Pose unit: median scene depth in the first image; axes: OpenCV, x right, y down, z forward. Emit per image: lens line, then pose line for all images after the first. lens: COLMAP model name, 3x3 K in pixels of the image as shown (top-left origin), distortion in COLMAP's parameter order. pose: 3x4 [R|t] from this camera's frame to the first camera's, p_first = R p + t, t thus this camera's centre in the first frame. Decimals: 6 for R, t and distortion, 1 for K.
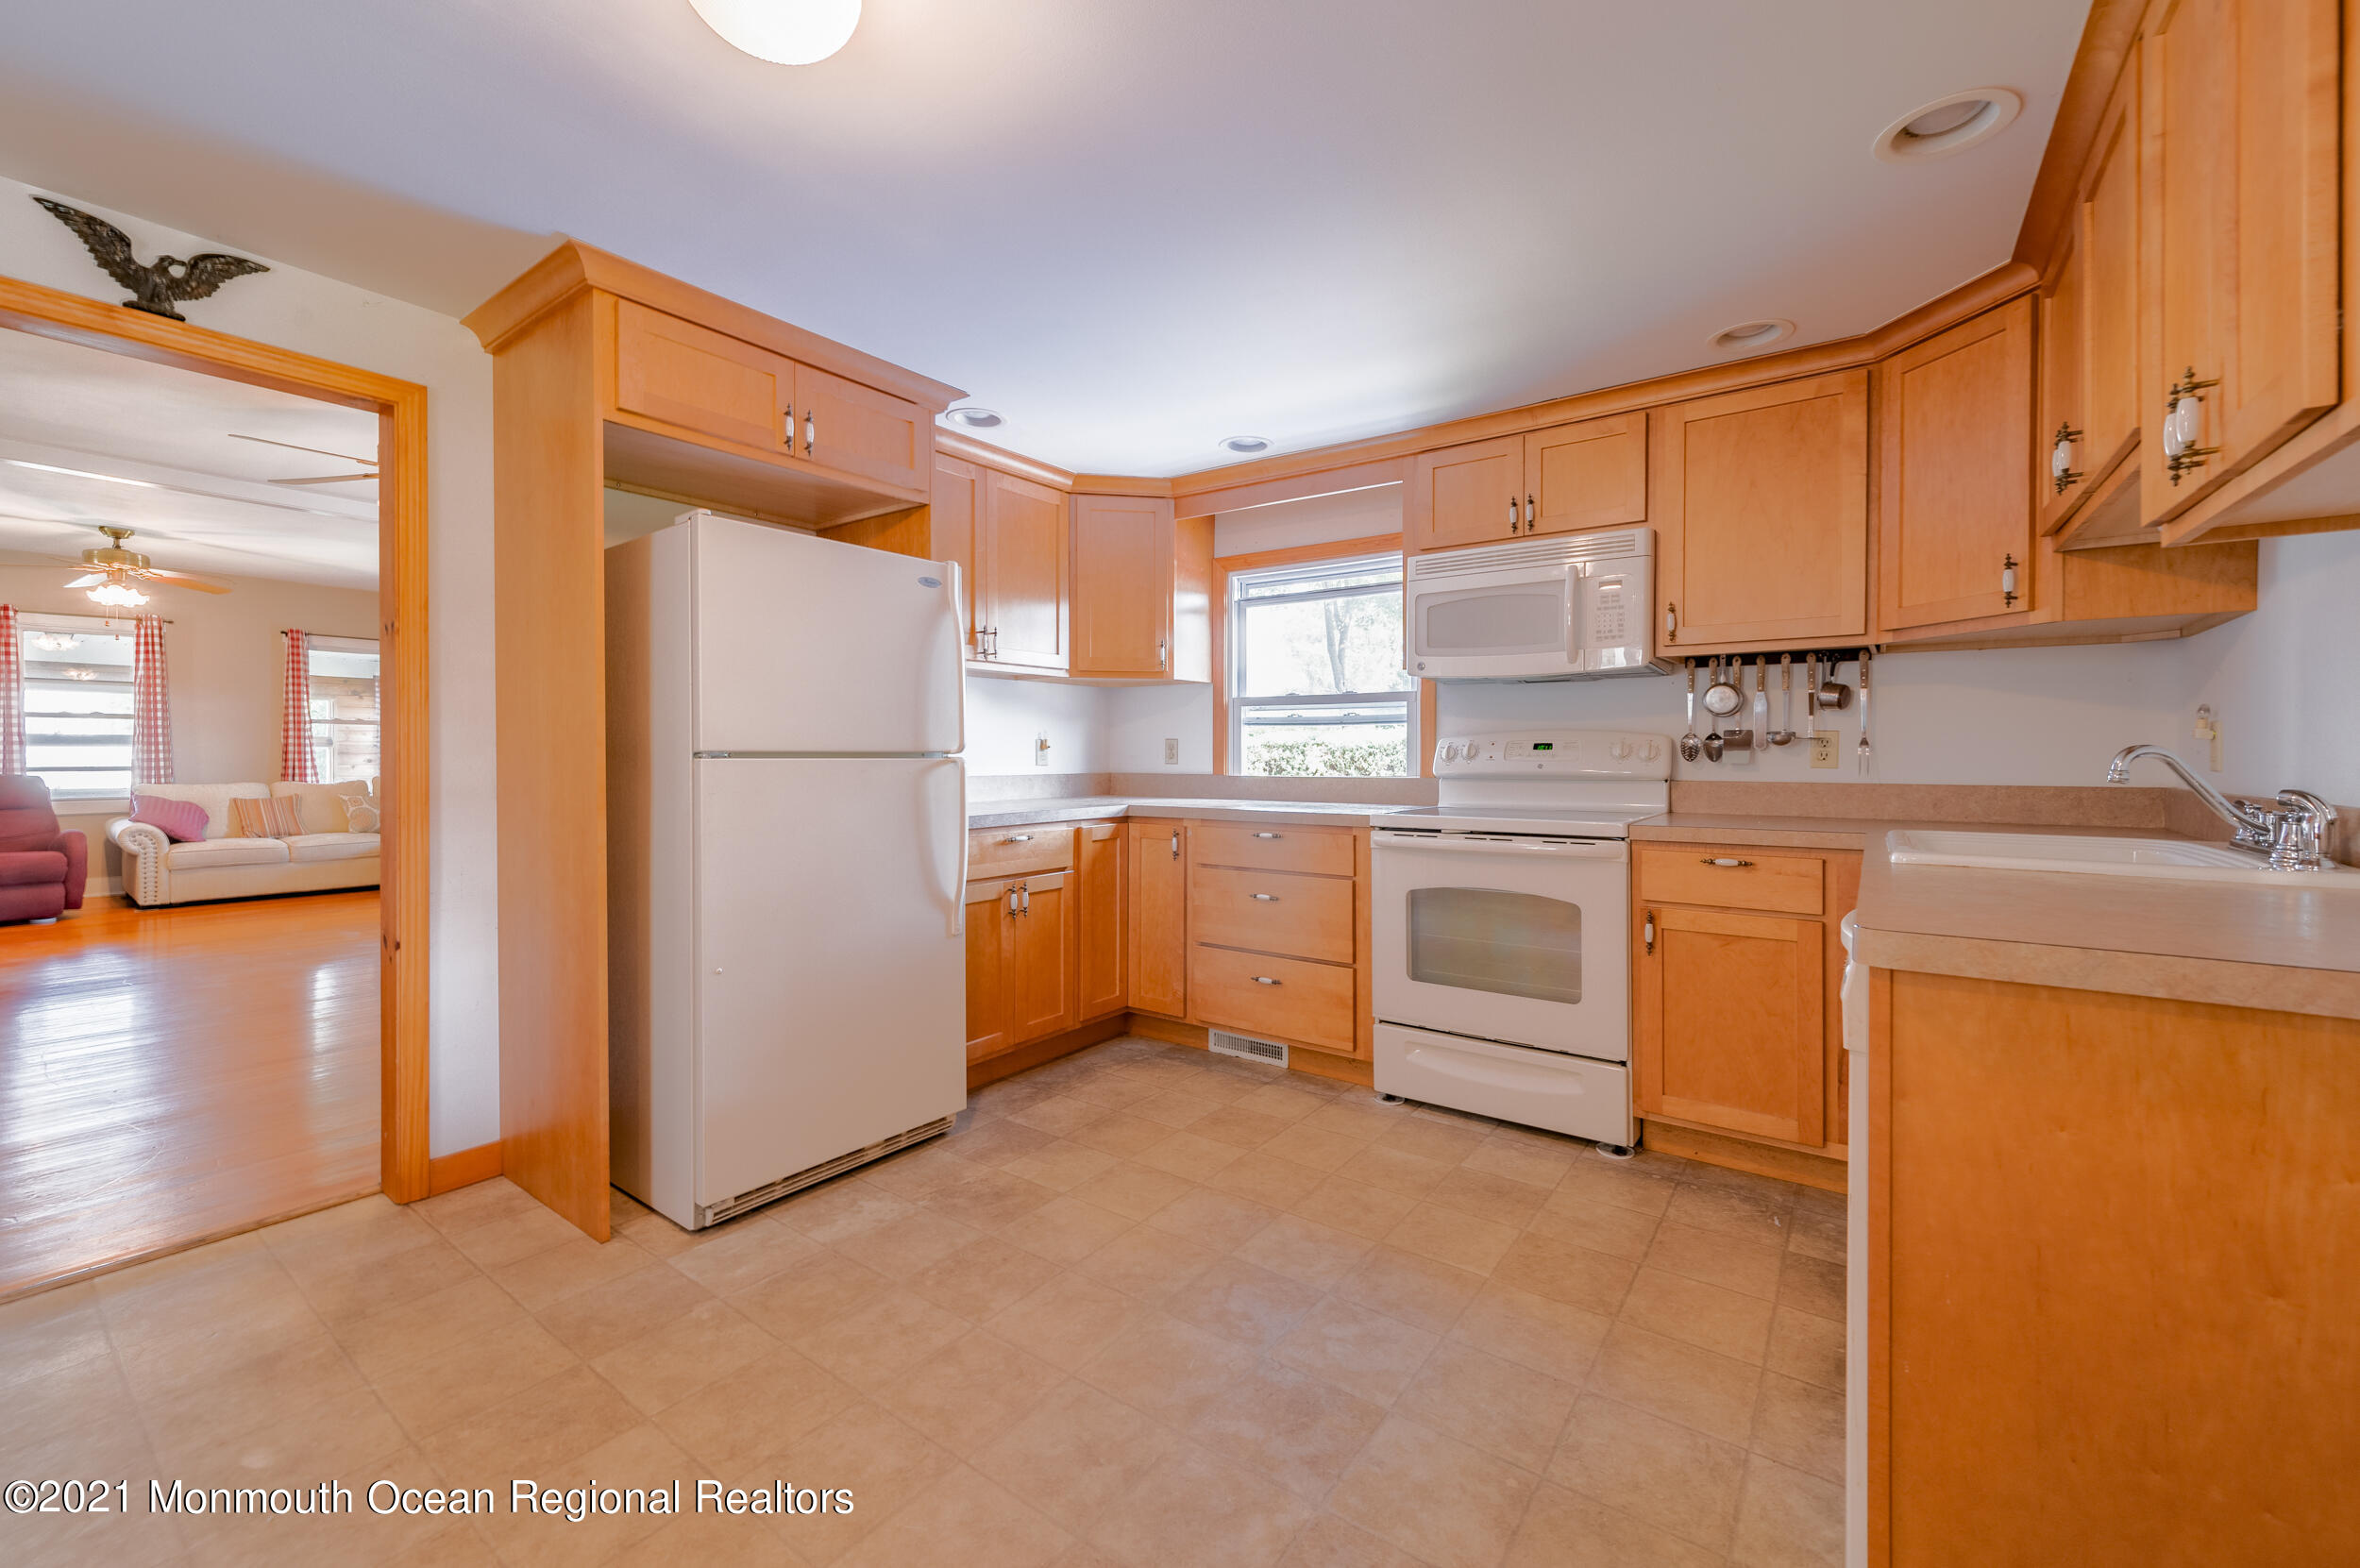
lens RADIAL K [[954.0, 0, 1171.5], [0, 954.0, 752.9], [0, 0, 1]] dist [-0.001315, -0.000001]
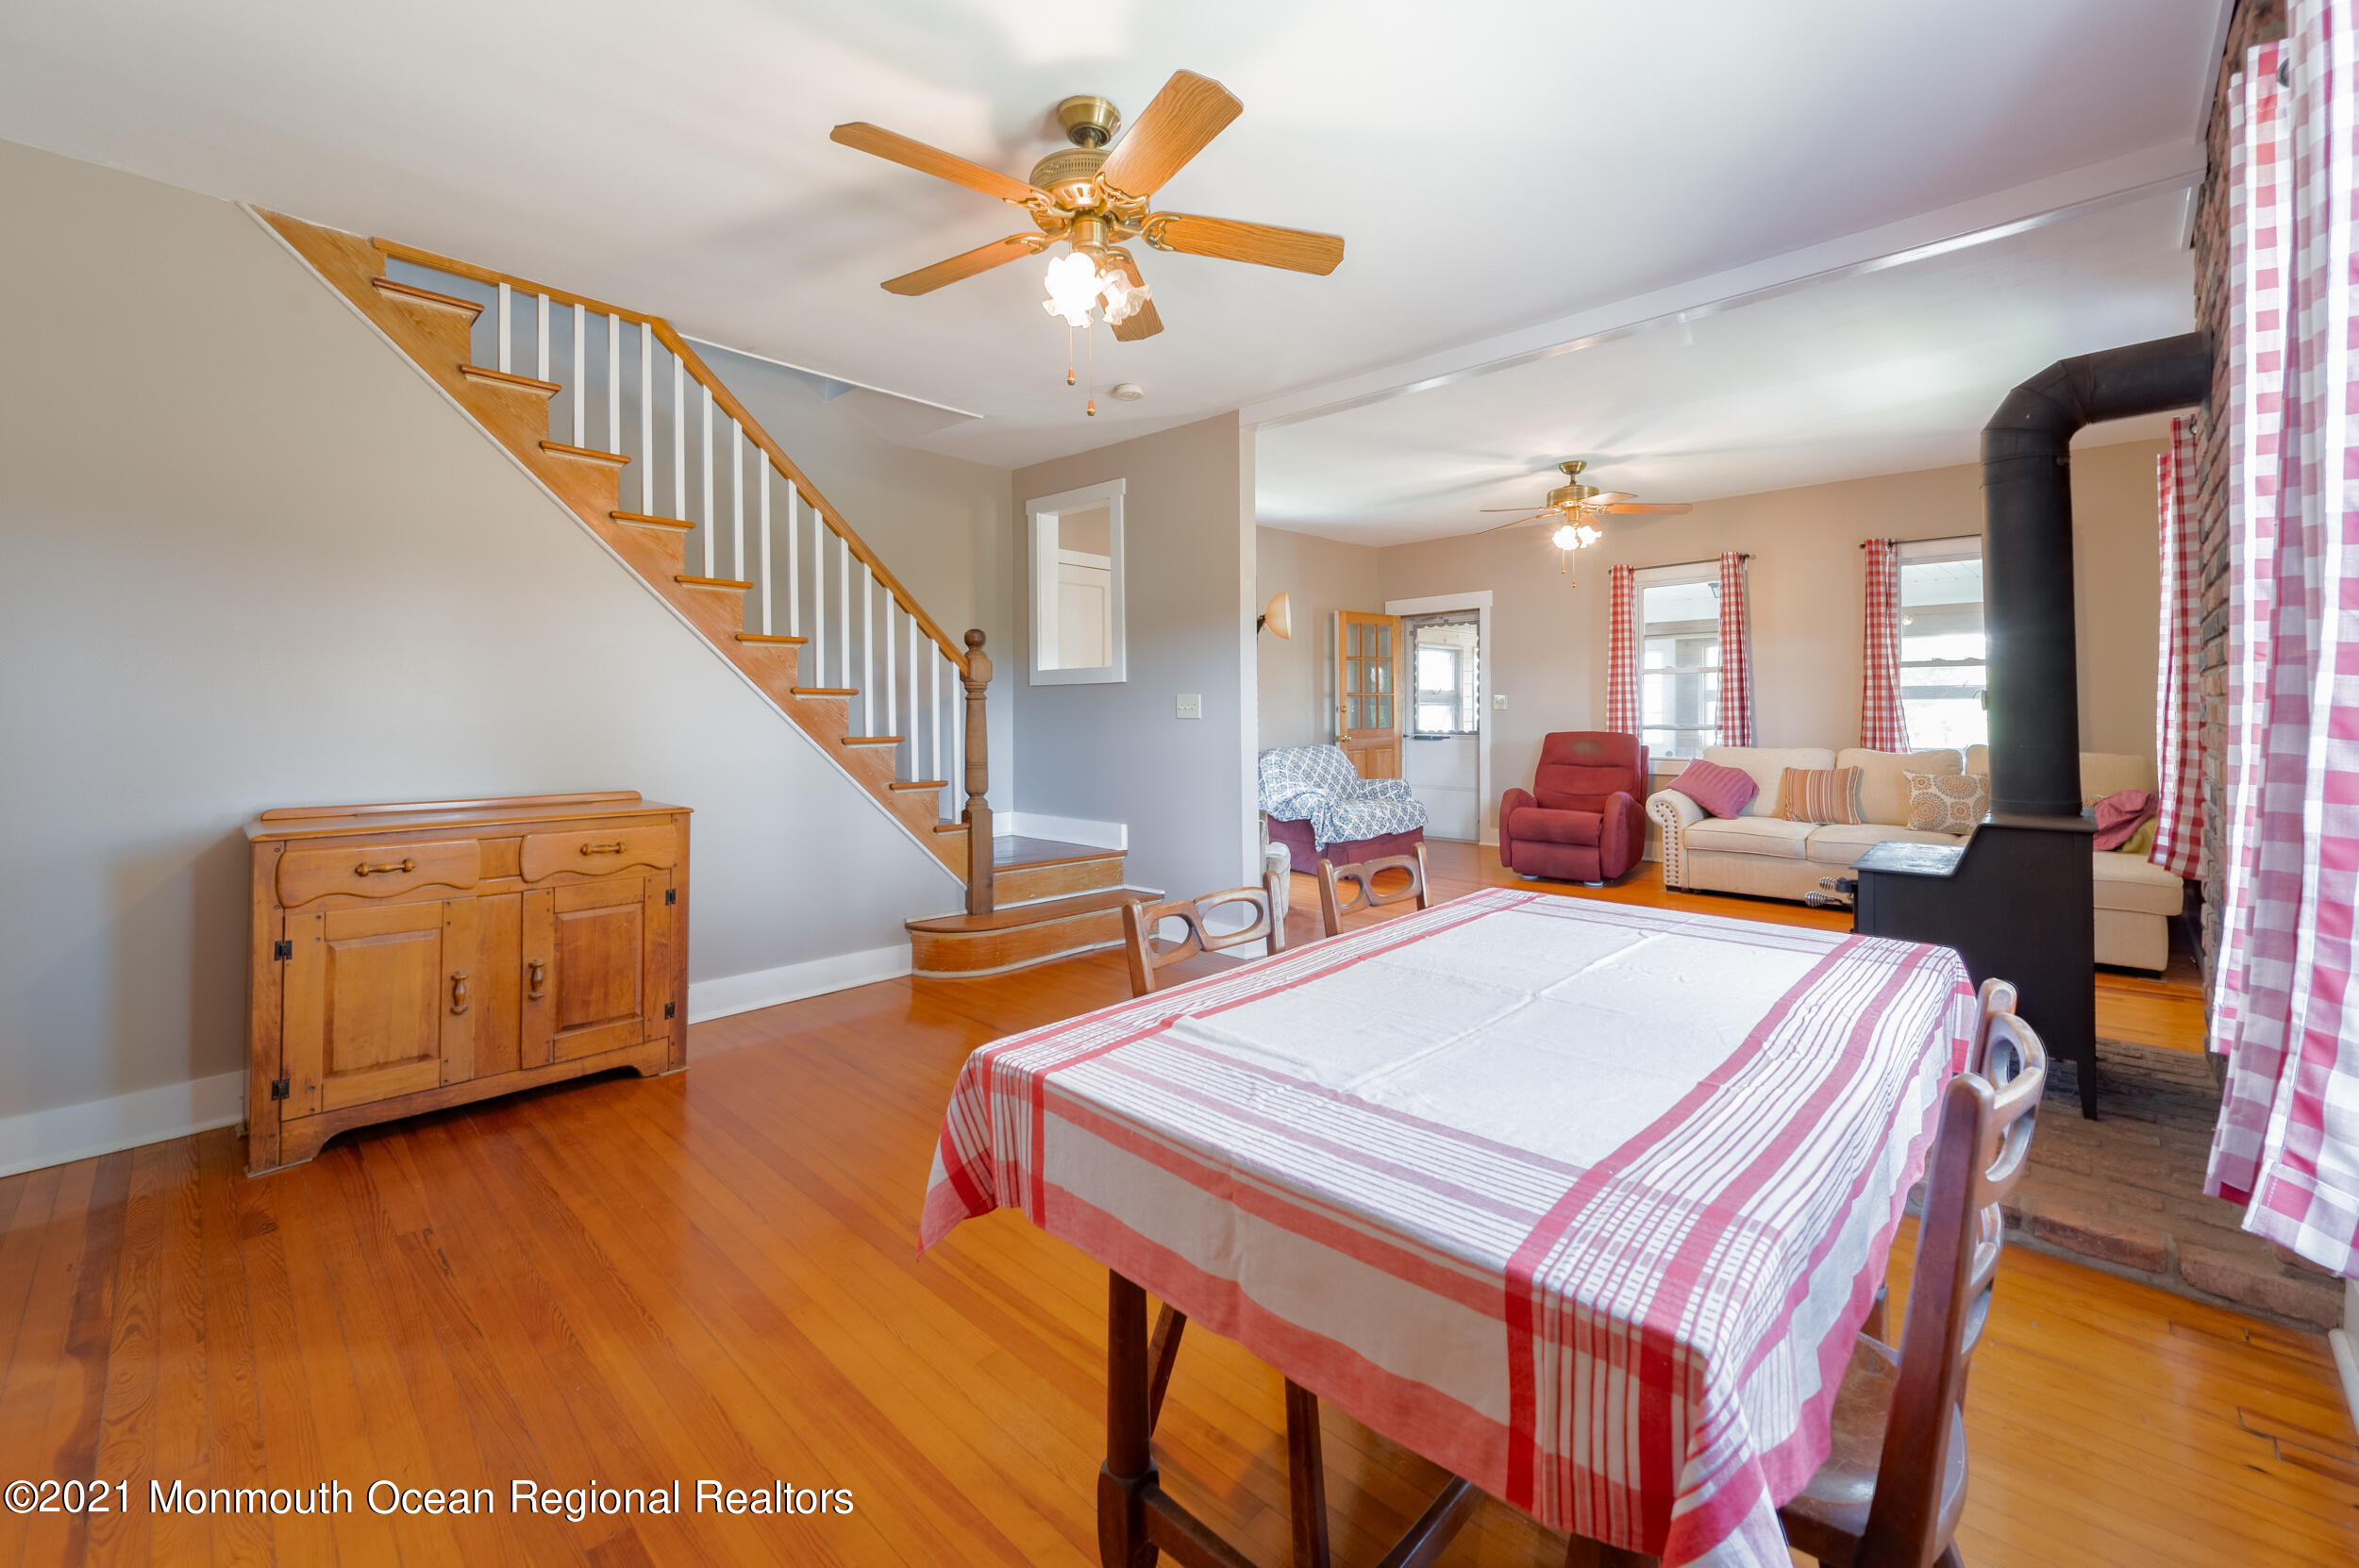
lens RADIAL K [[992.3, 0, 1183.5], [0, 992.3, 708.3], [0, 0, 1]] dist [-0.001369, -0.000051]
pose [[-0.110451, 0.003747, -0.993874, -0.114316], [0.011142, 0.999935, 0.002532, -0.009265], [0.993819, -0.010794, -0.110486, 0.603916]]
